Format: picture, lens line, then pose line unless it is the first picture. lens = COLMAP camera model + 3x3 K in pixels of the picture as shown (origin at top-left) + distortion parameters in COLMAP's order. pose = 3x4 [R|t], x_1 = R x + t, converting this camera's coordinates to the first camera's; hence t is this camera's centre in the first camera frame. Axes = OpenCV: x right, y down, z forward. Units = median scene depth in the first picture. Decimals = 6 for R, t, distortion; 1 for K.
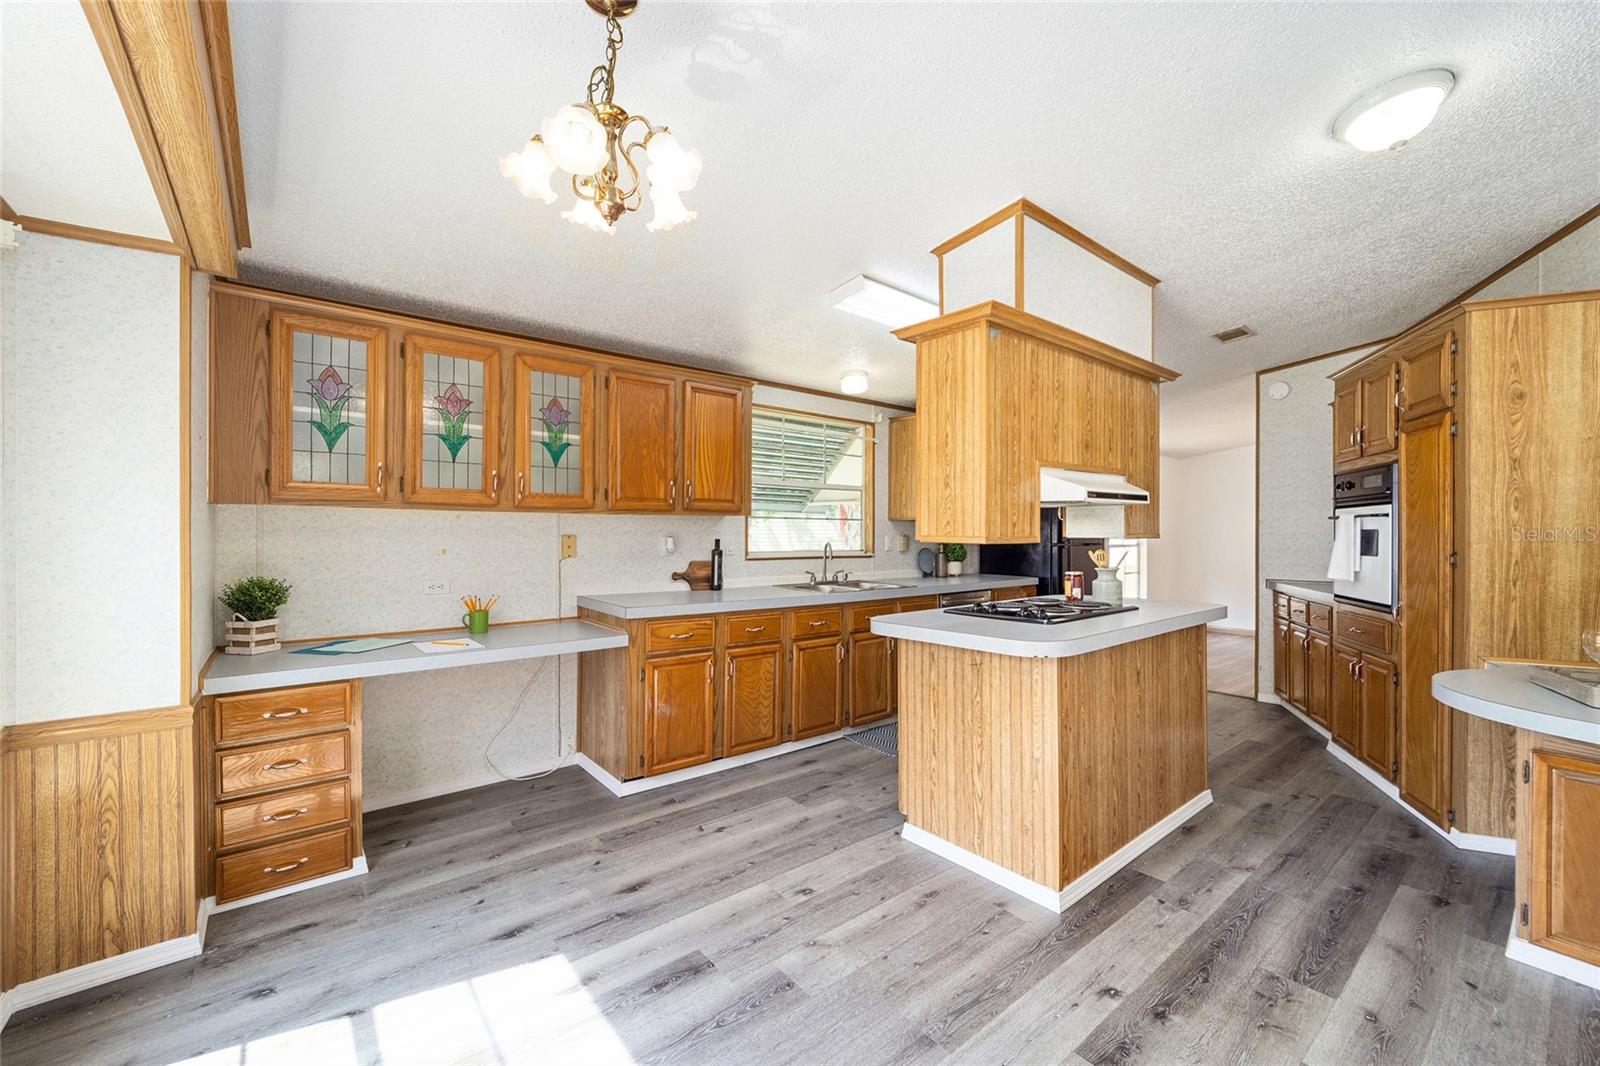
lens RADIAL K [[641.3, 0, 800.2], [0, 641.3, 533.6], [0, 0, 1]] dist [-0.006225, -0.000663]
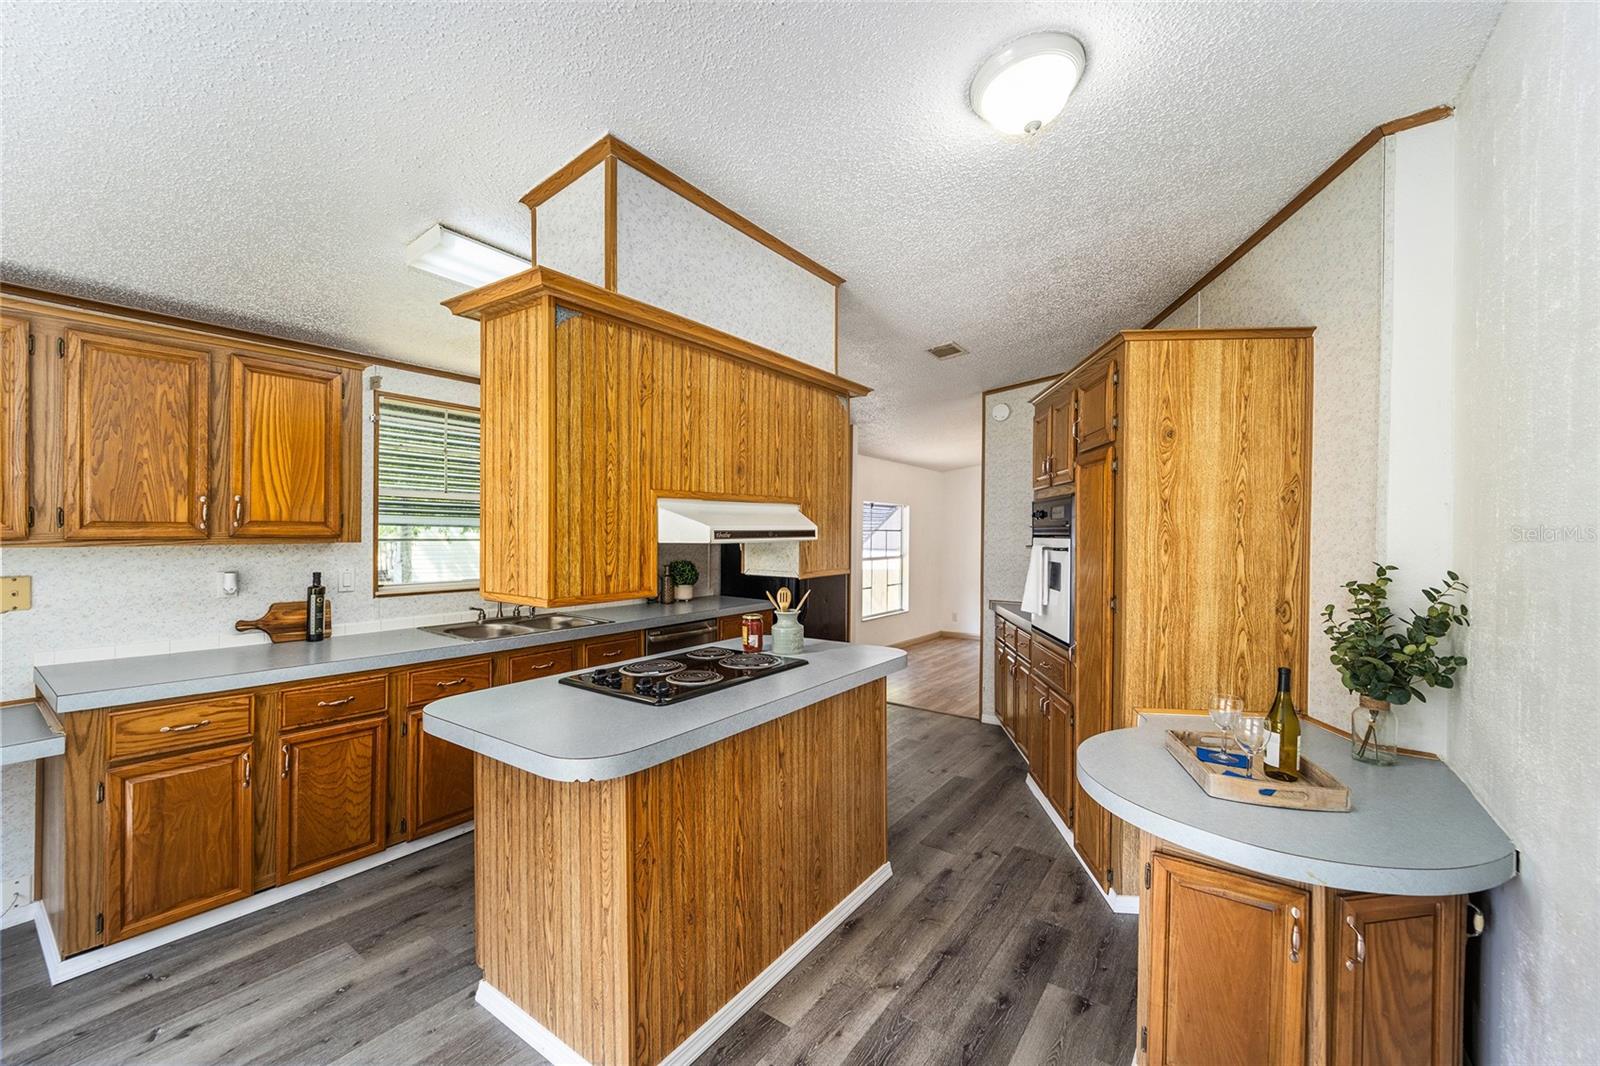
lens RADIAL K [[641.3, 0, 799.8], [0, 641.3, 533.9], [0, 0, 1]] dist [-0.006225, -0.000663]
pose [[0.964578, 0.004060, 0.263765, 0.318000], [-0.005343, 0.999977, 0.004148, -0.062022], [-0.263742, -0.005411, 0.964578, 0.202036]]
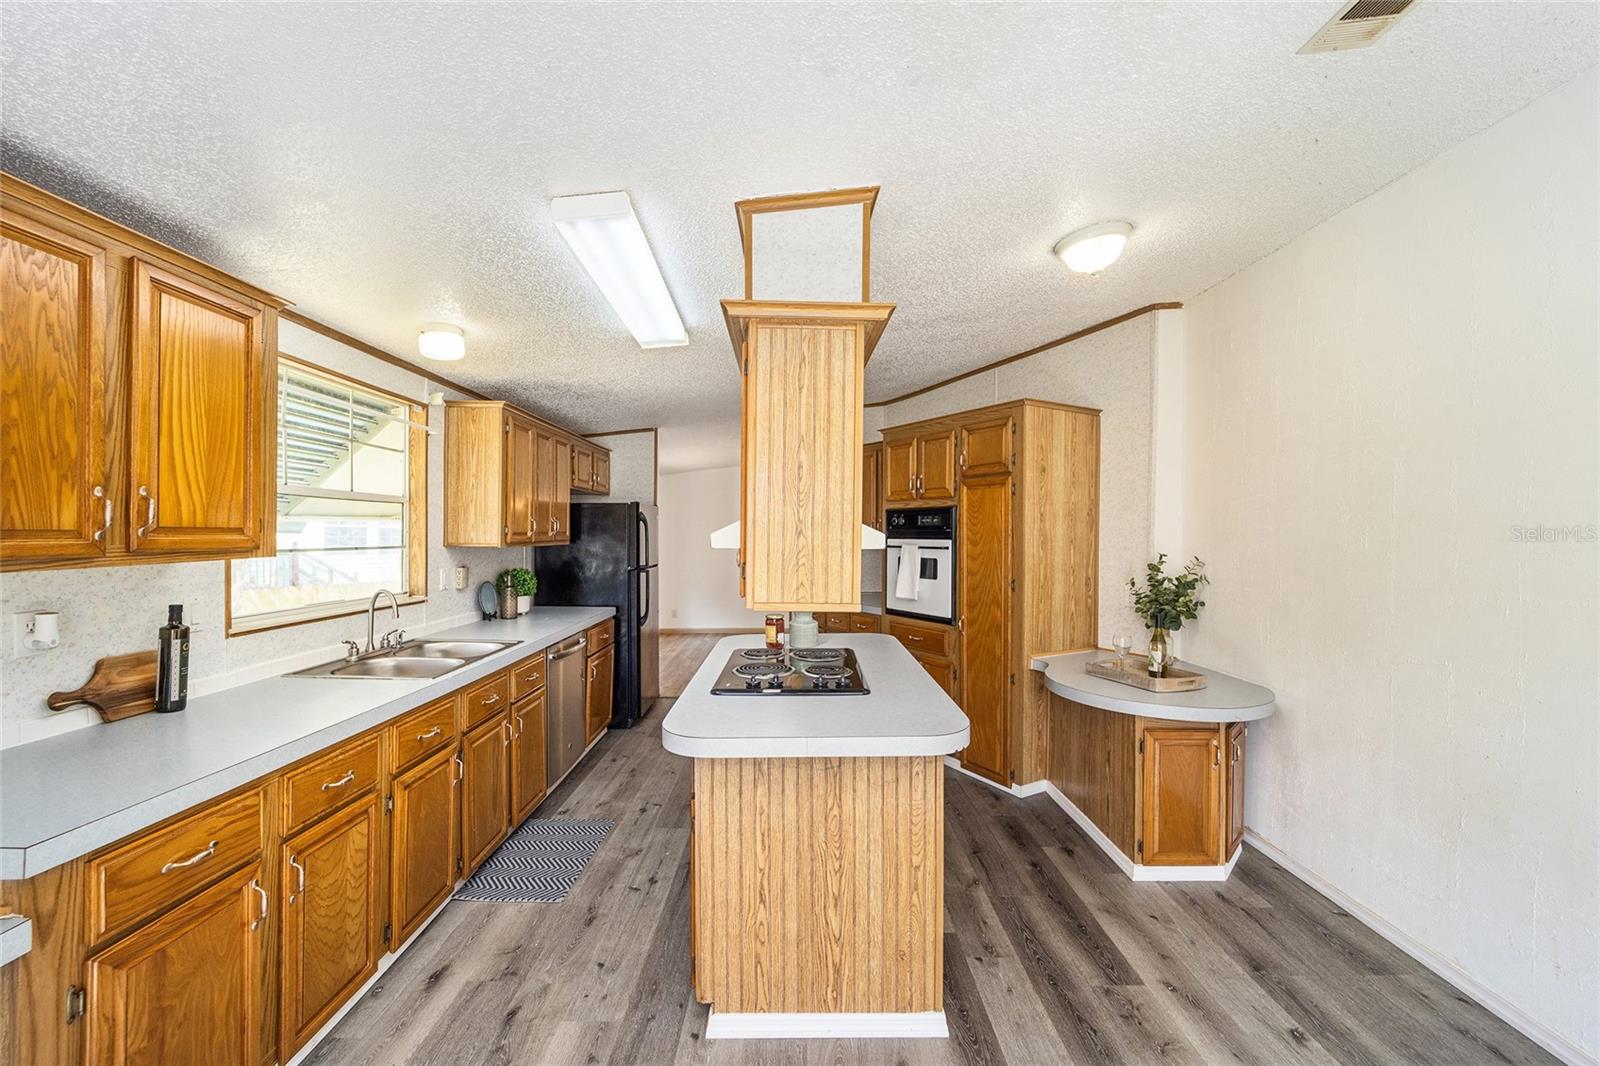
lens RADIAL K [[641.3, 0, 800.3], [0, 641.3, 532.6], [0, 0, 1]] dist [-0.006225, -0.000663]
pose [[0.622618, 0.000010, 0.782526, -0.311660], [-0.002526, 0.999995, 0.001996, -0.070457], [-0.782522, -0.003219, 0.622615, 0.490209]]
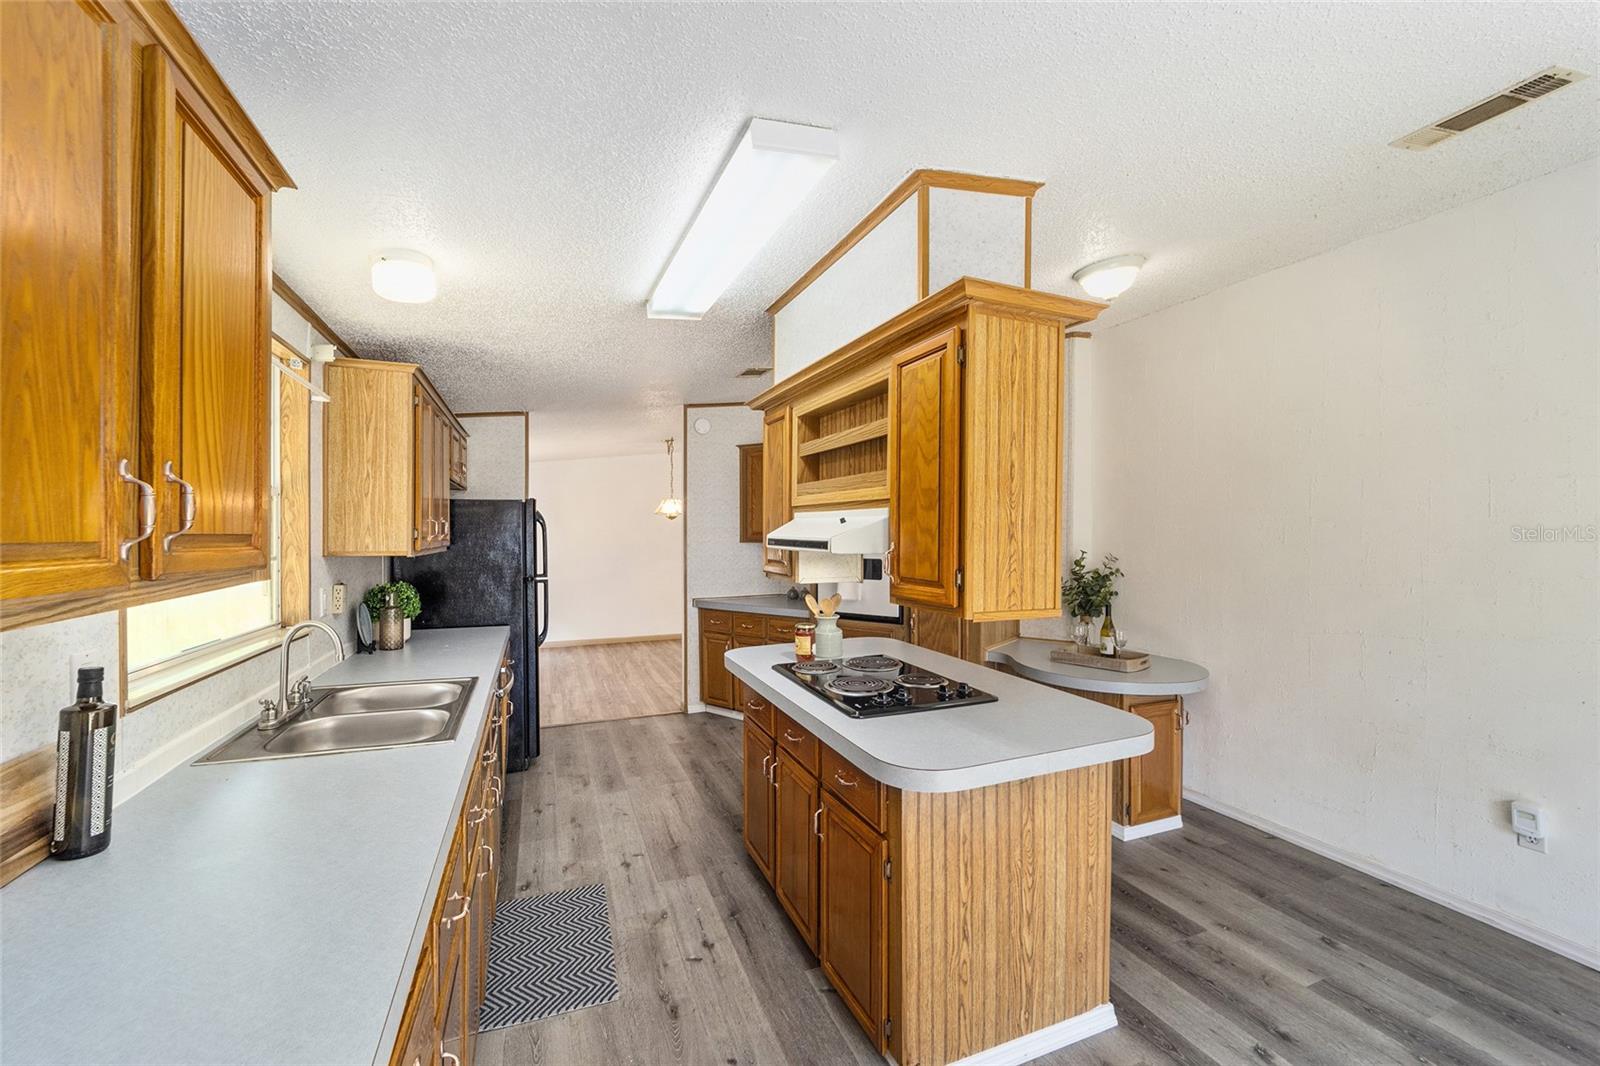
lens RADIAL K [[641.3, 0, 799.6], [0, 641.3, 533.9], [0, 0, 1]] dist [-0.006225, -0.000663]
pose [[0.287646, -0.004380, 0.957727, -0.448613], [0.001800, 0.999990, 0.004033, -0.074250], [-0.957735, 0.000564, 0.287651, 0.921800]]
